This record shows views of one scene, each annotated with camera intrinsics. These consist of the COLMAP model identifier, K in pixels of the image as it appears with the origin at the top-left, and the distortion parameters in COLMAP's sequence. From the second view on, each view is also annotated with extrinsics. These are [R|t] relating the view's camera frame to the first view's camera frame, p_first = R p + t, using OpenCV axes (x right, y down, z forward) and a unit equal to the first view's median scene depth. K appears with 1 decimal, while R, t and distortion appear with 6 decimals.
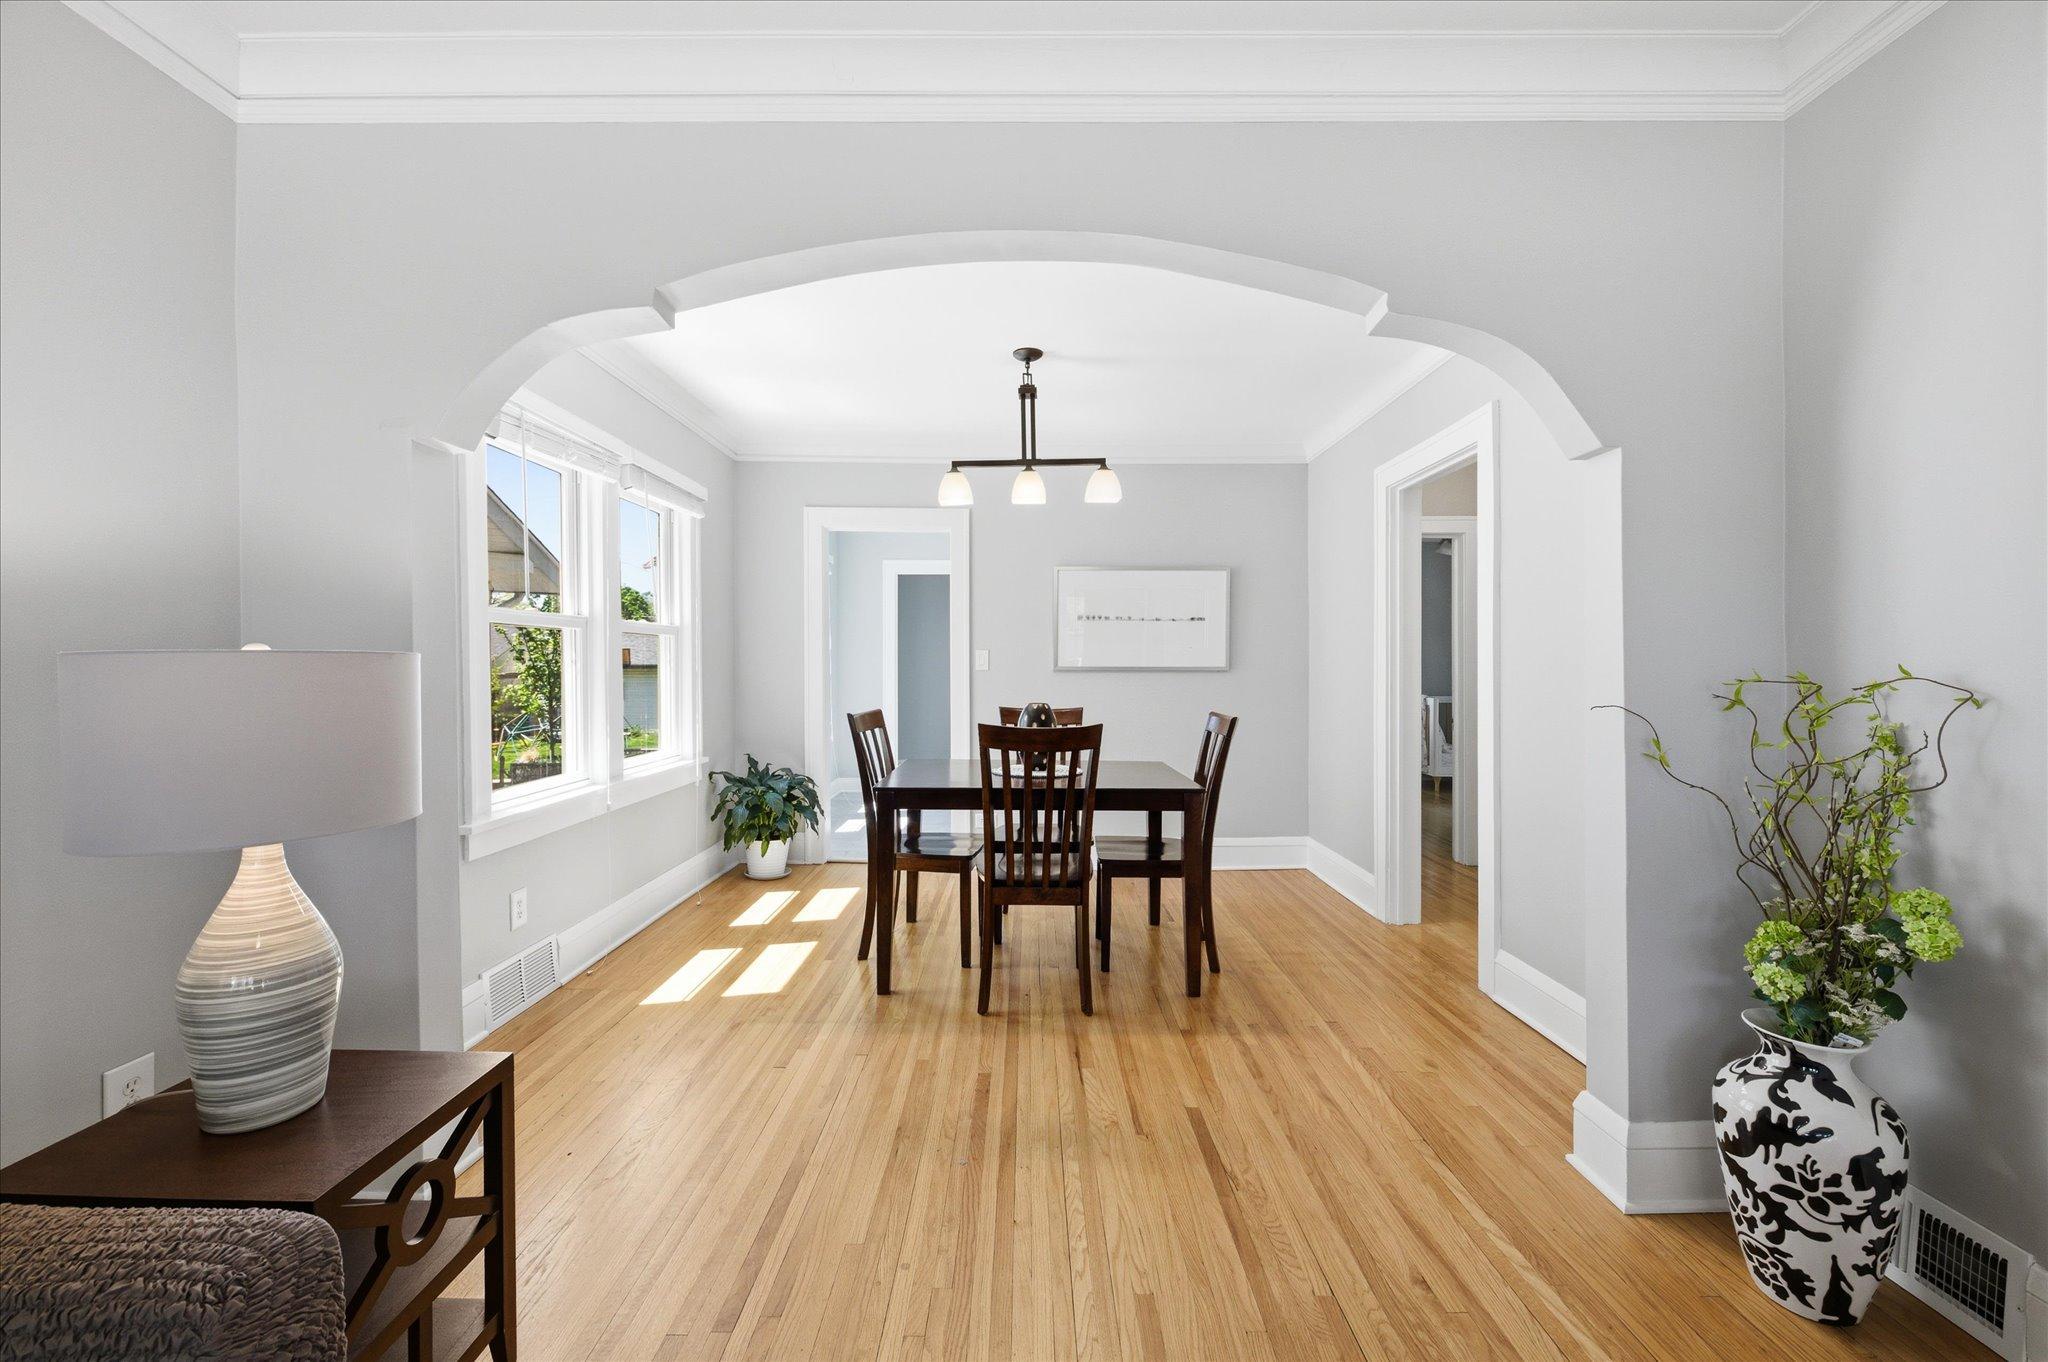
lens RADIAL K [[800.4, 0, 1022.2], [0, 800.4, 672.3], [0, 0, 1]] dist [-0.000416, -0.000337]
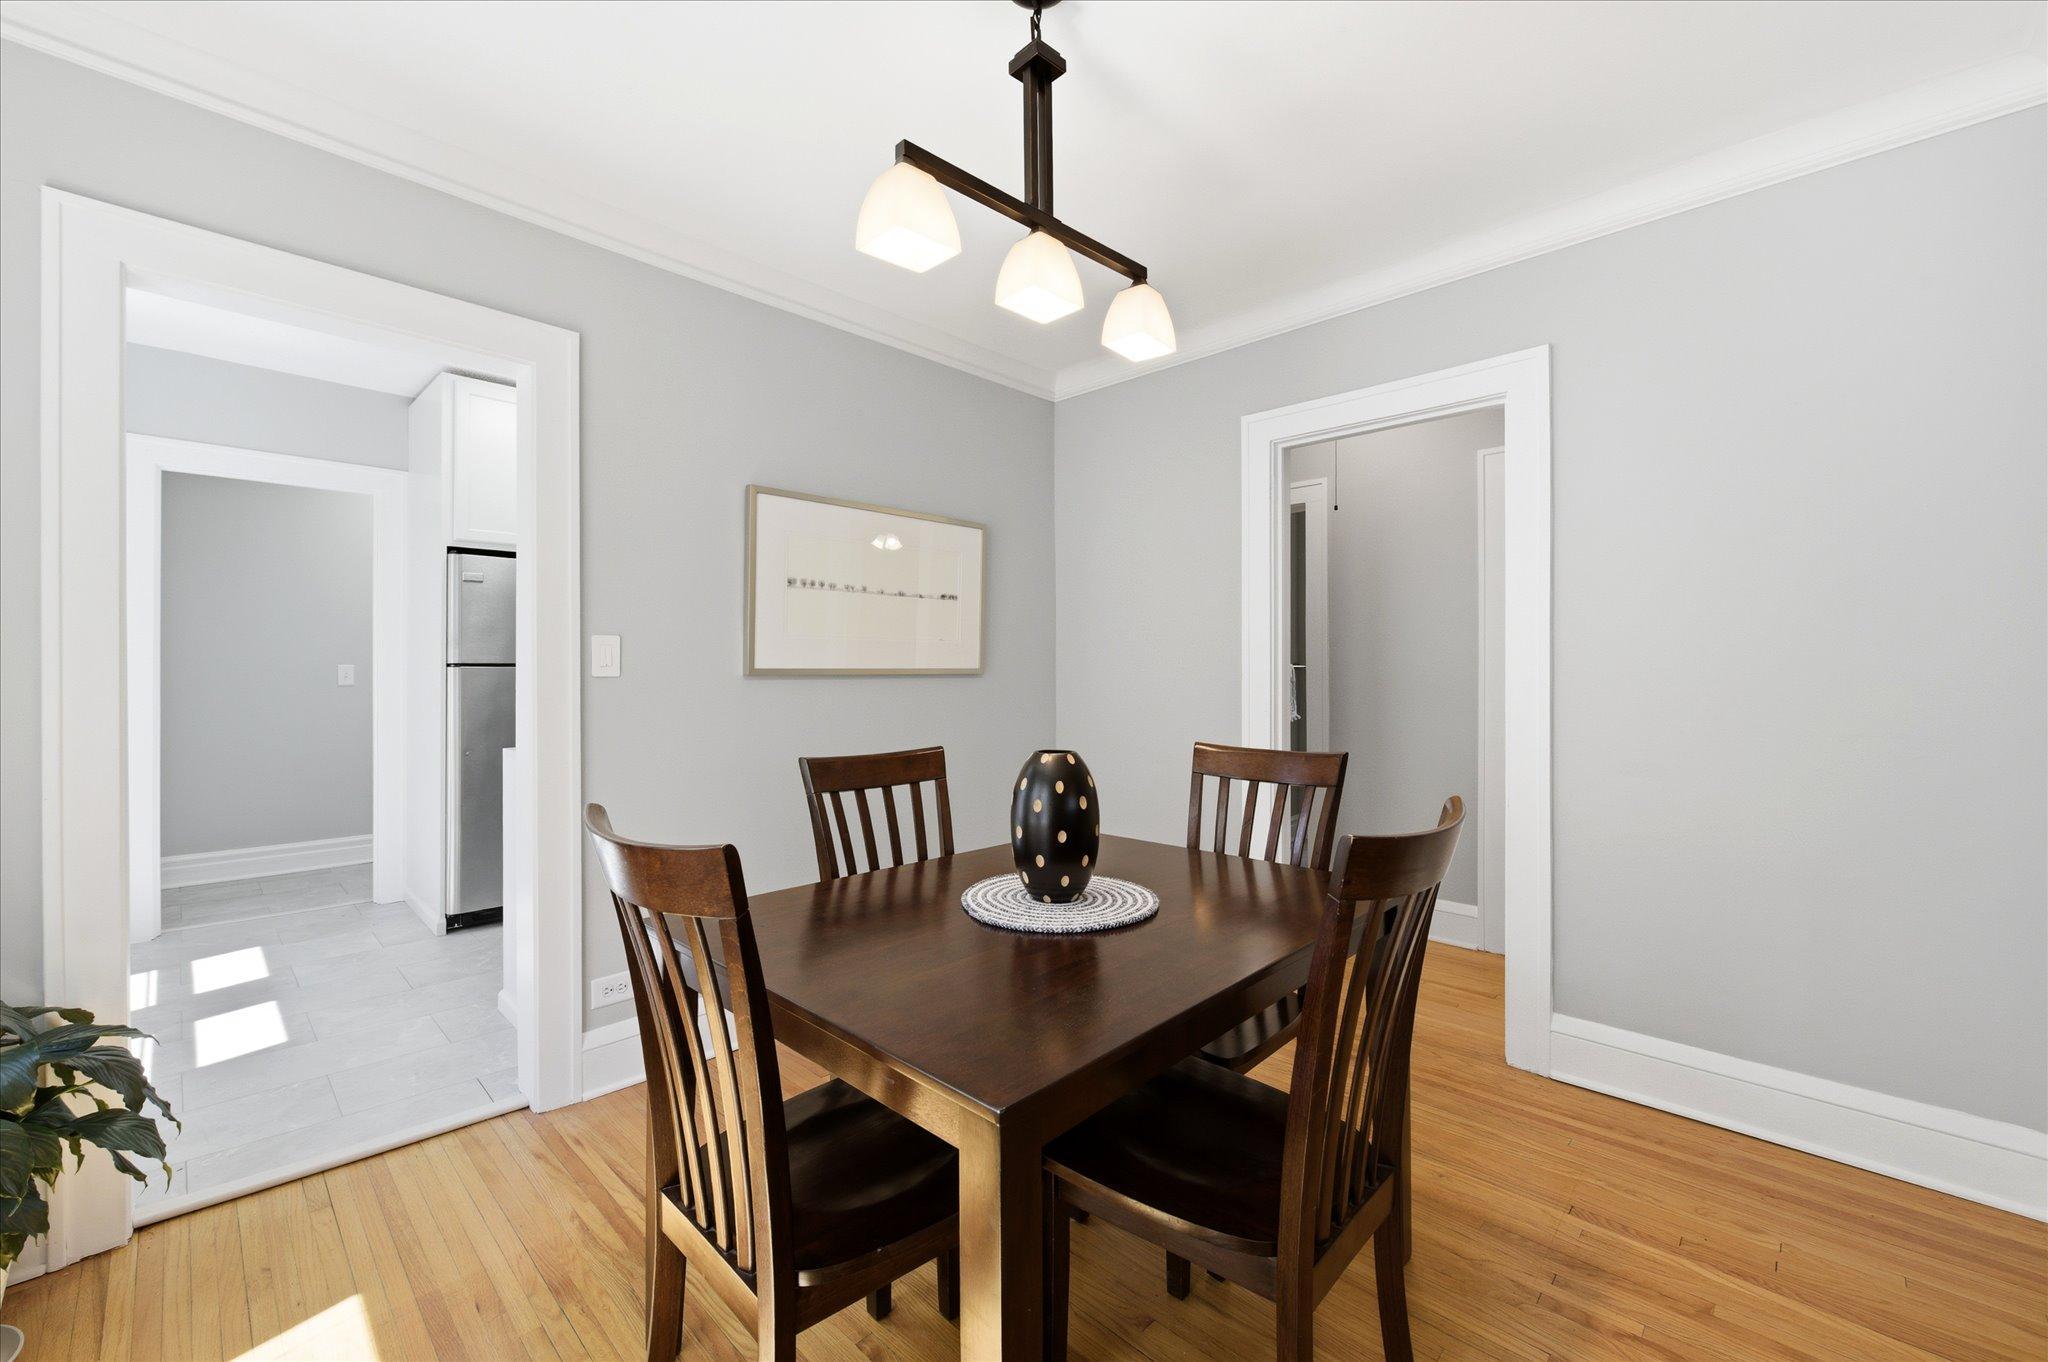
lens RADIAL K [[834.8, 0, 1013.5], [0, 834.8, 675.6], [0, 0, 1]] dist [-0.000443, -0.000102]
pose [[0.699419, -0.005907, 0.714687, -0.394941], [0.005739, 0.999980, 0.002648, -0.005401], [-0.714689, 0.002249, 0.699439, 0.794151]]
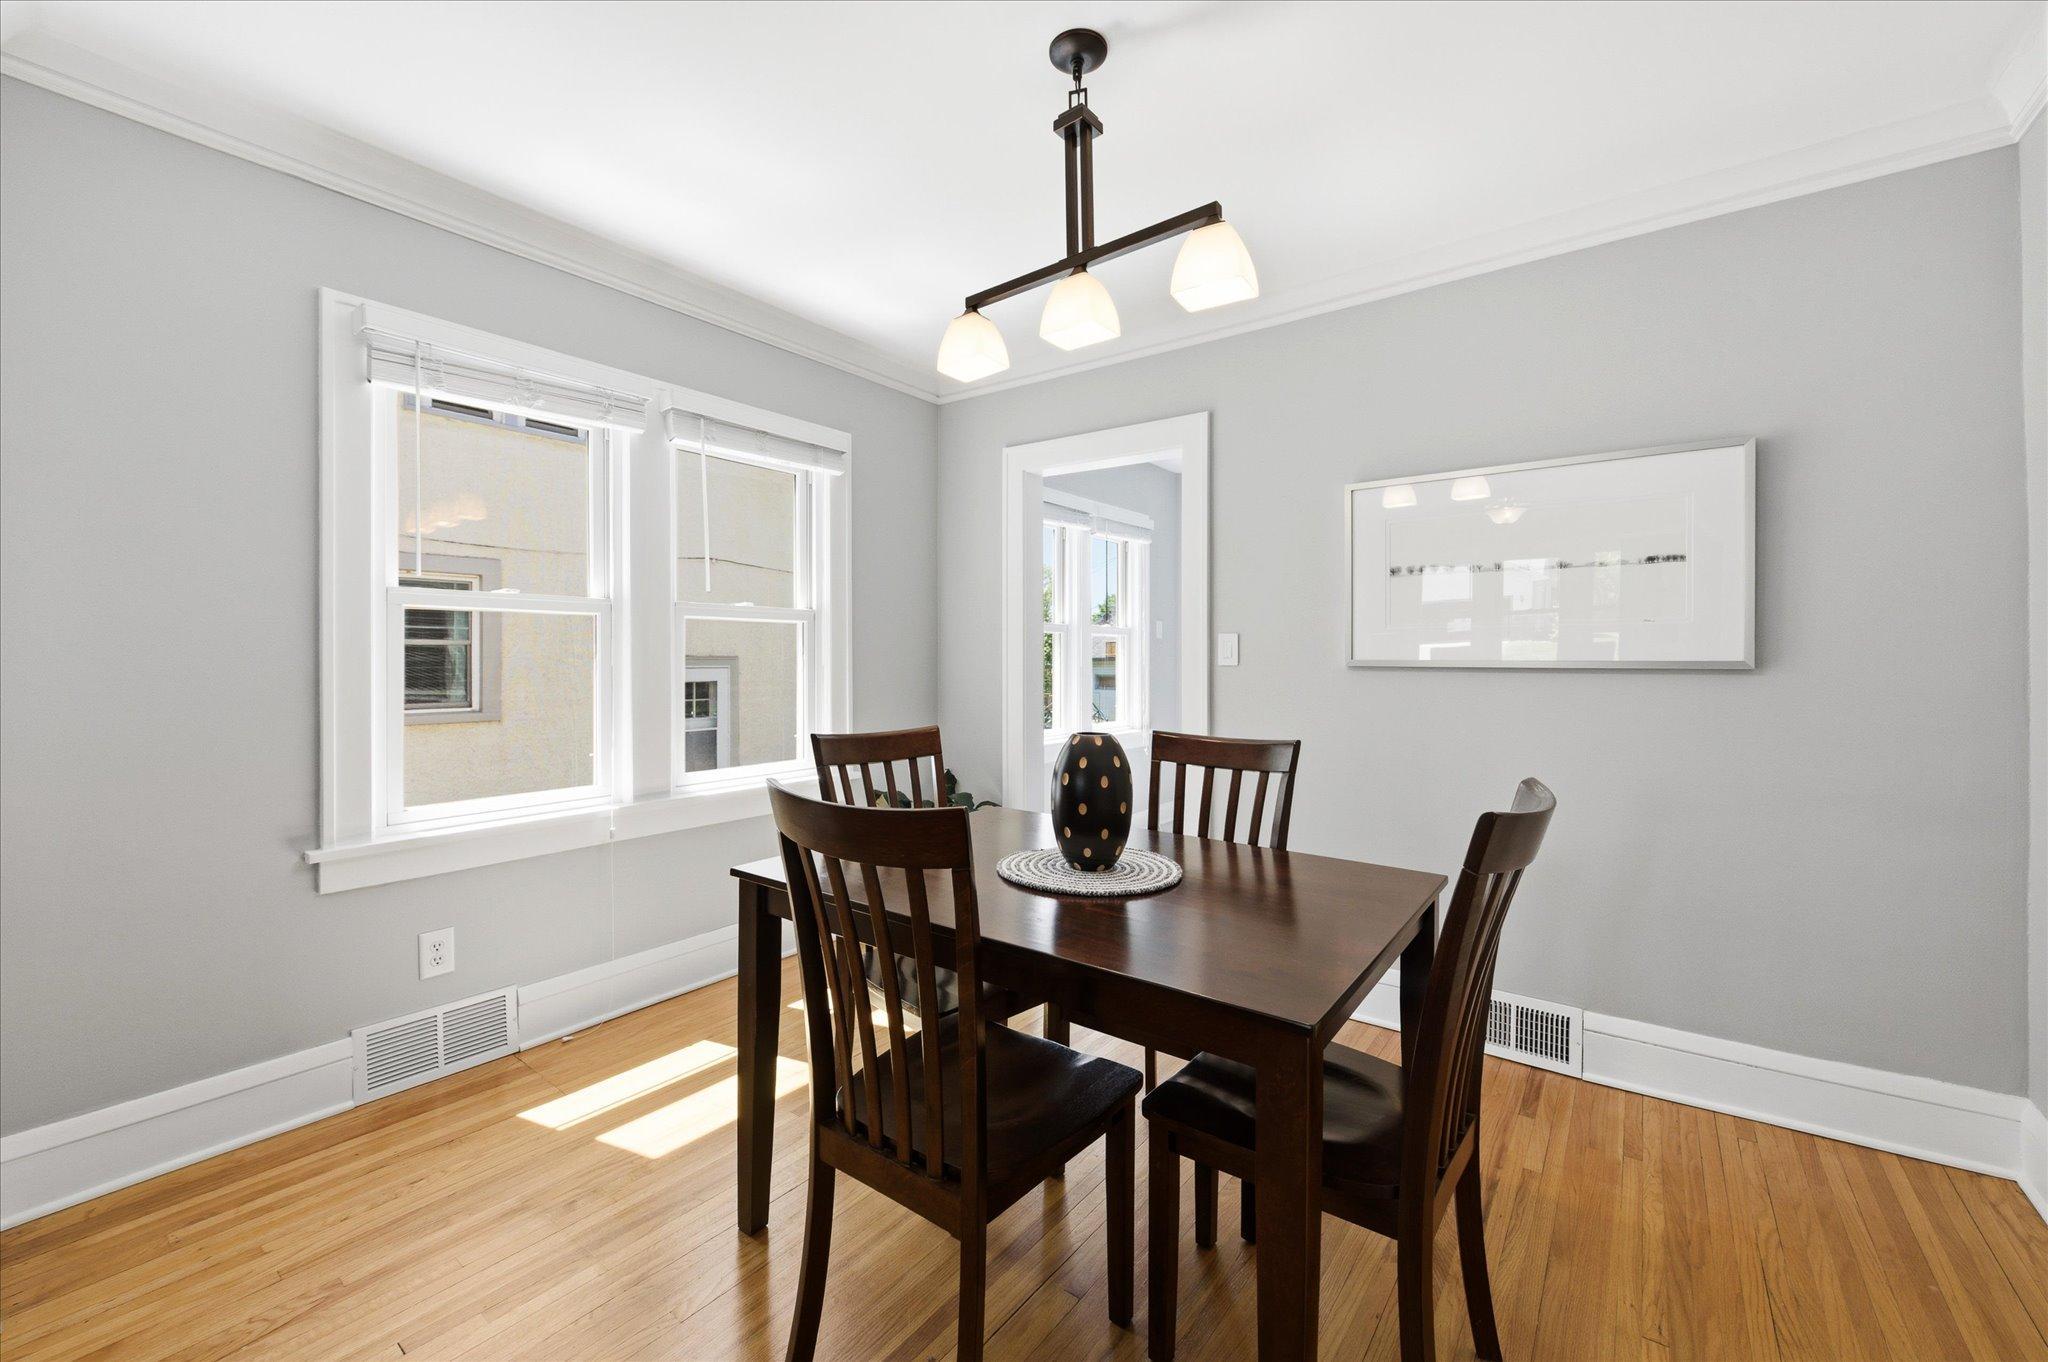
lens RADIAL K [[814.6, 0, 1021.0], [0, 814.6, 659.9], [0, 0, 1]] dist [-0.002967, -0.000259]
pose [[0.799582, 0.001813, -0.600555, 0.337687], [-0.005571, 0.999975, -0.004398, -0.005609], [0.600532, 0.006862, 0.799571, 0.658382]]
